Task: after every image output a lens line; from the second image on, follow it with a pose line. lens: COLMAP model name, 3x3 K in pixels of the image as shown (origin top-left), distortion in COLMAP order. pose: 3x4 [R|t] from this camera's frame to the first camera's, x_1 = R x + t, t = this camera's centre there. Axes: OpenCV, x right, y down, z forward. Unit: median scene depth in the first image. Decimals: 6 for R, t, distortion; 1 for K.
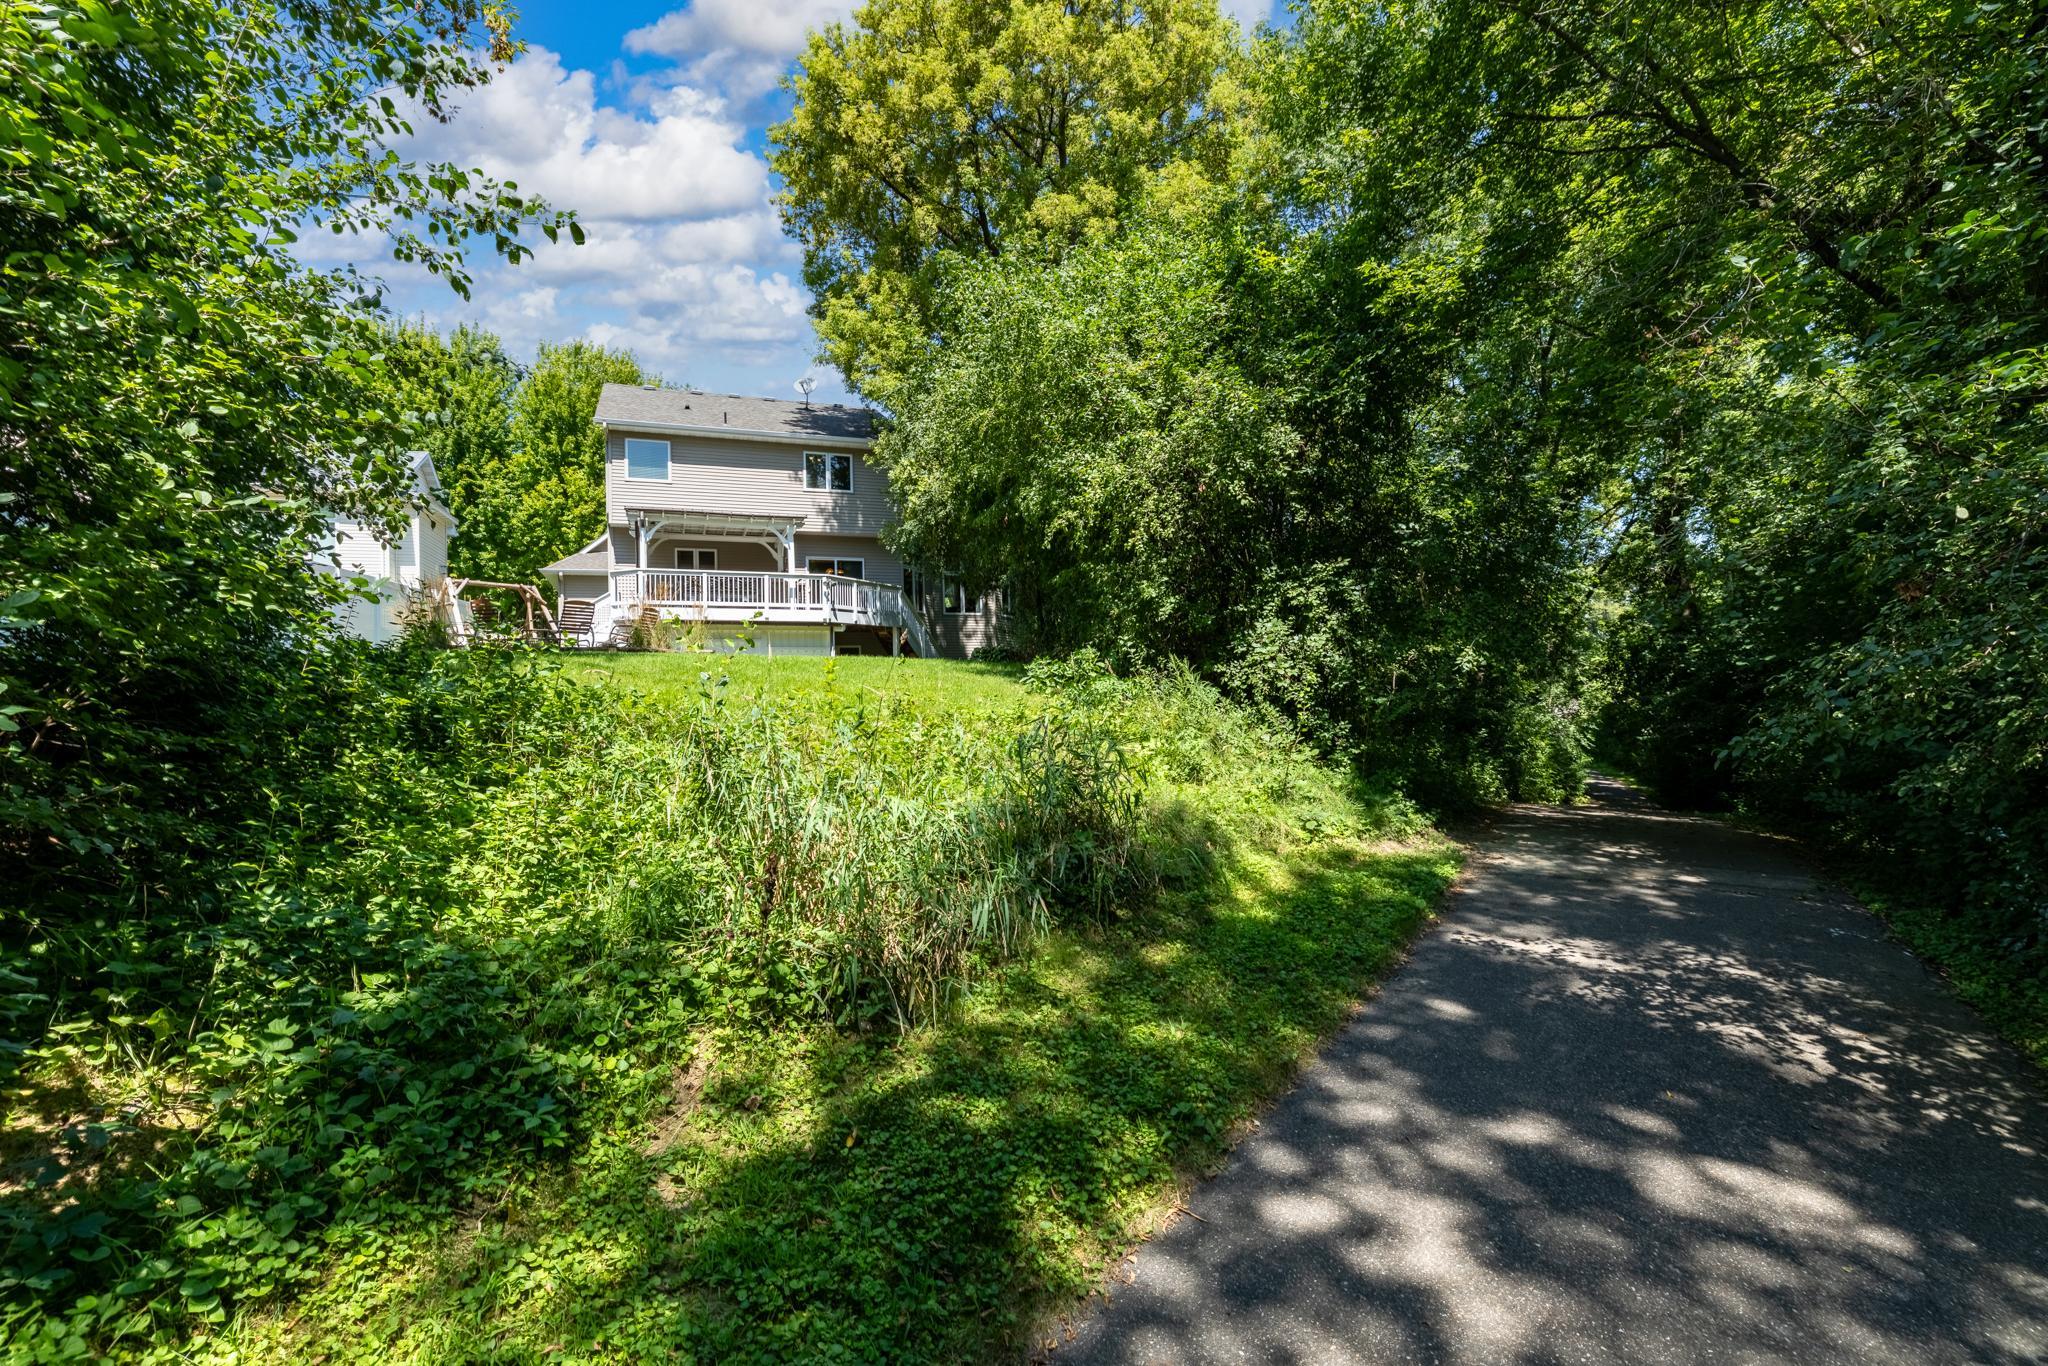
lens RADIAL K [[1122.3, 0, 1024.0], [0, 1122.3, 683.0], [0, 0, 1]] dist [-0.003261, -0.000402]
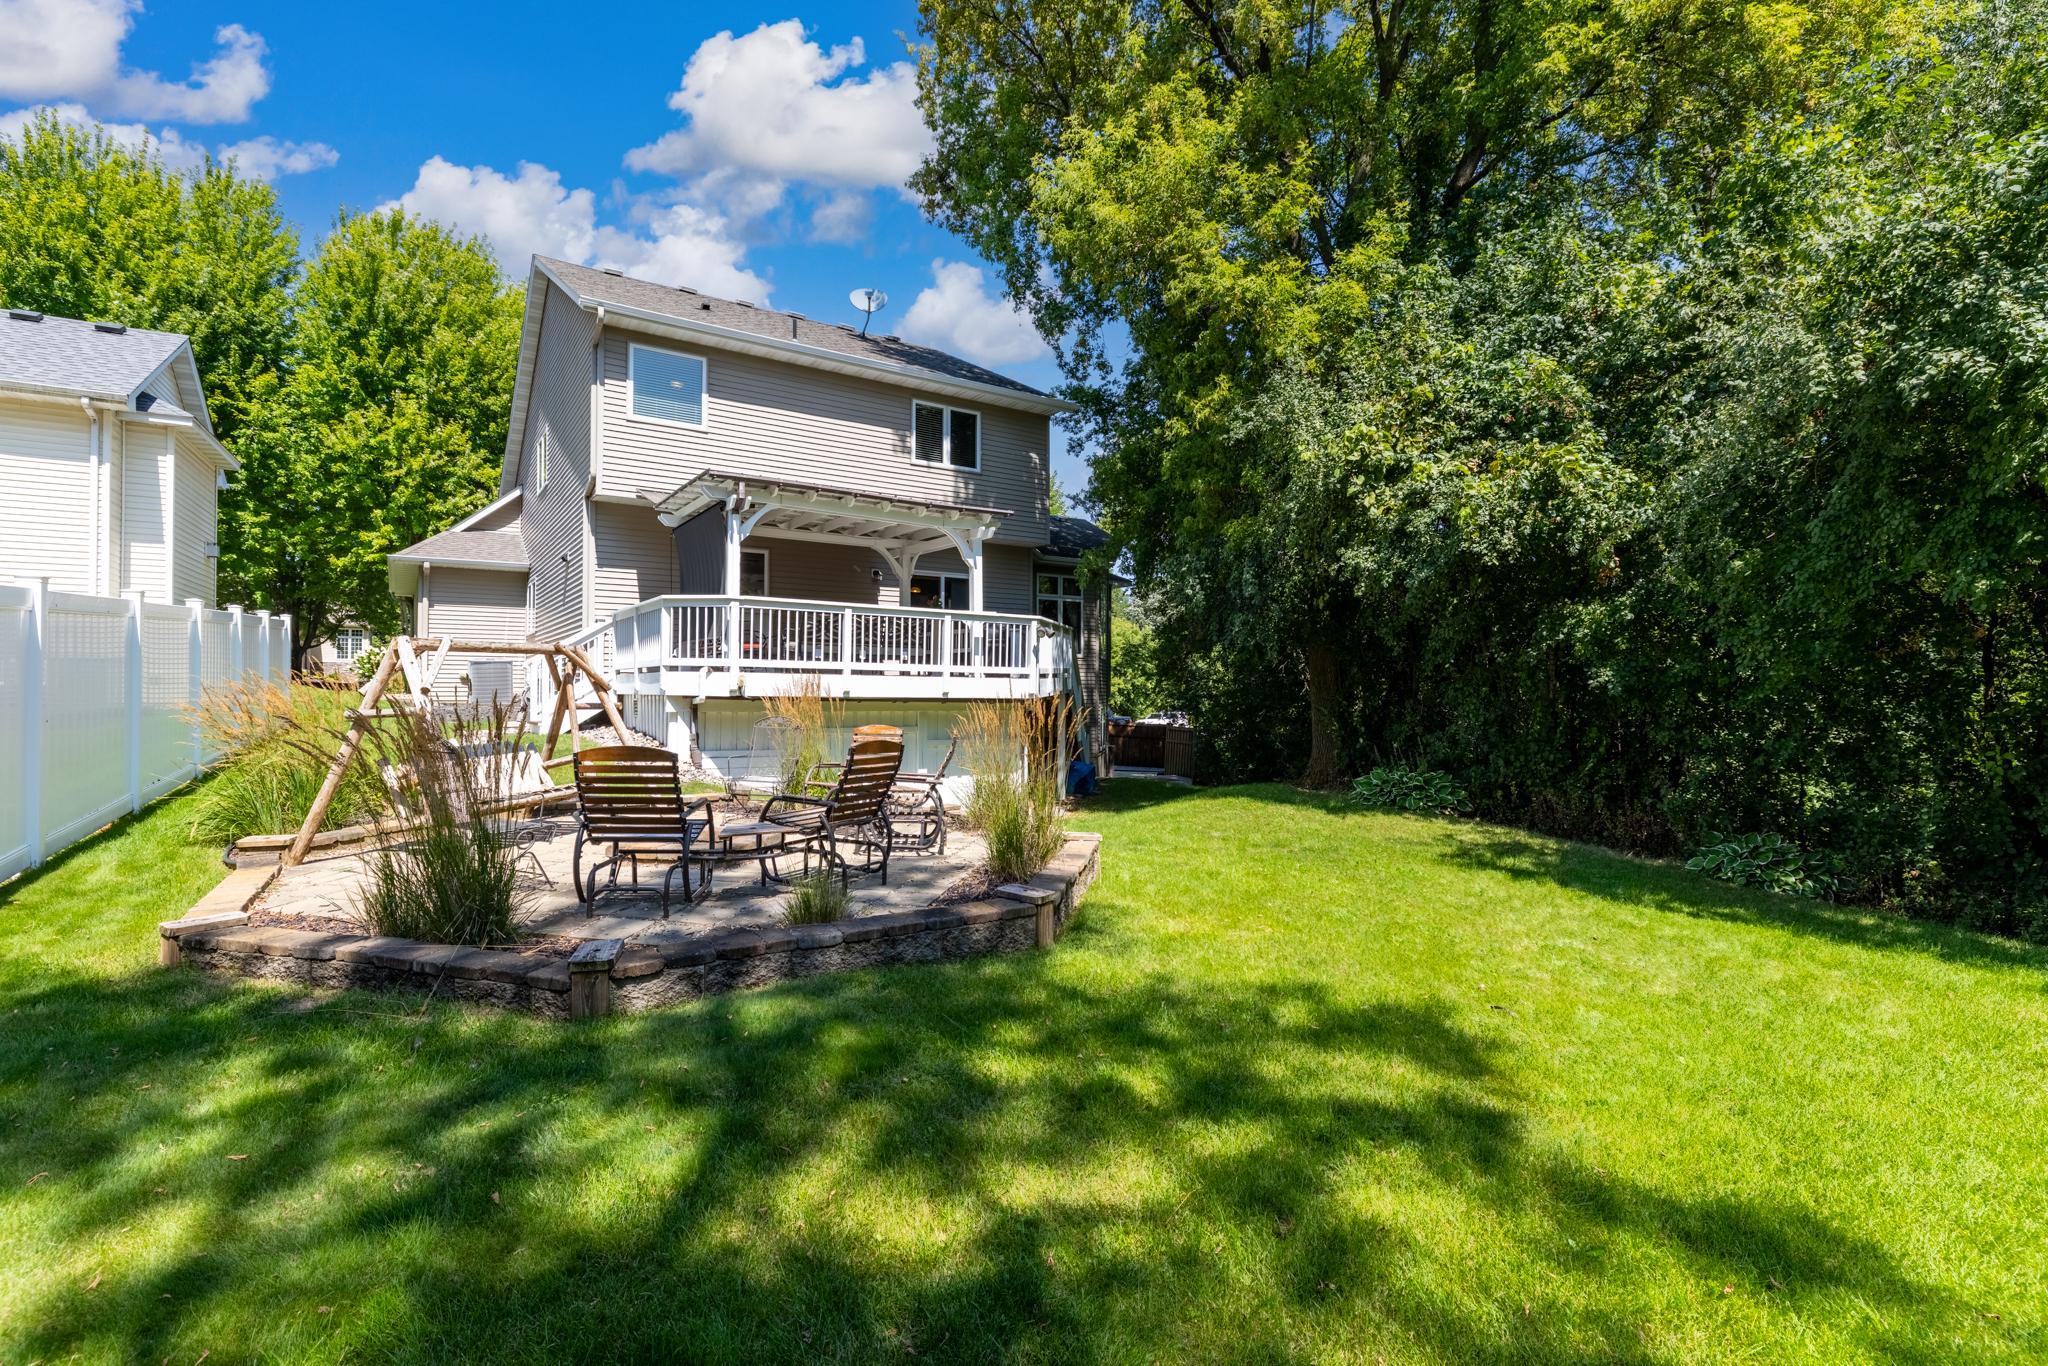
lens RADIAL K [[1122.3, 0, 1024.0], [0, 1122.3, 683.0], [0, 0, 1]] dist [-0.003261, -0.000402]
pose [[0.973909, 0.039452, 0.223485, -0.185425], [-0.041287, 0.999141, 0.003542, -0.039286], [-0.223153, -0.012677, 0.974701, 0.268528]]
